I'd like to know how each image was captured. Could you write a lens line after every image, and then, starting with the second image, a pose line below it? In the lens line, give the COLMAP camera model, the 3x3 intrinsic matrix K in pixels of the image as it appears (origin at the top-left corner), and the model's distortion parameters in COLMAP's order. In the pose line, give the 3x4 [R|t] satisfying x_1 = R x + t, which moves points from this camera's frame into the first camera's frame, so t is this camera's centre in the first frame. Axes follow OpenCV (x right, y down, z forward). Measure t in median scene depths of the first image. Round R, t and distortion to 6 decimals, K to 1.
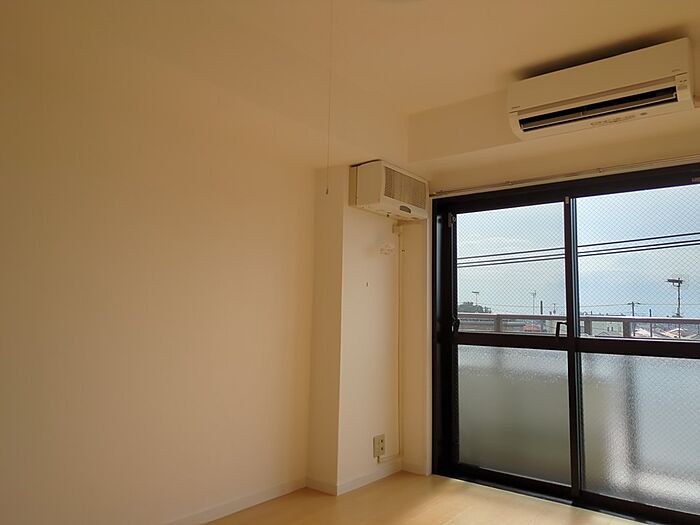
lens RADIAL K [[512.2, 0, 347.0], [0, 512.2, 258.9], [0, 0, 1]] dist [0.006966, 0.000391]
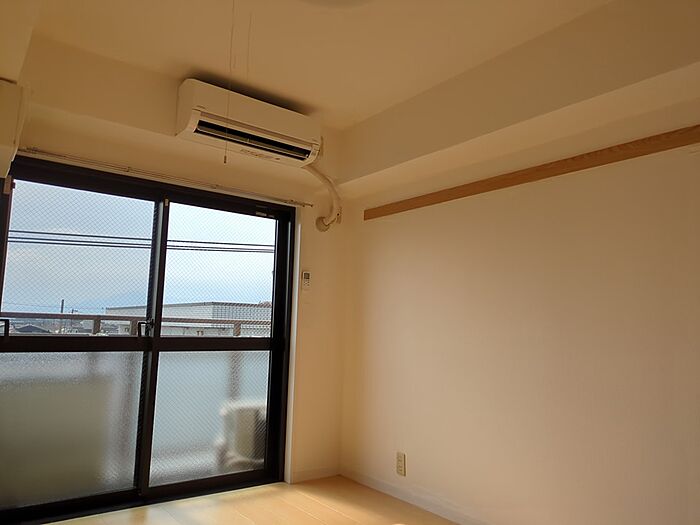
lens RADIAL K [[517.9, 0, 350.0], [0, 517.9, 262.5], [0, 0, 1]] dist [0.006743, -0.000972]
pose [[0.240375, 0.104618, 0.965026, -0.473884], [-0.126419, 0.989081, -0.075737, 0.036020], [-0.962413, -0.103792, 0.250976, 0.390602]]
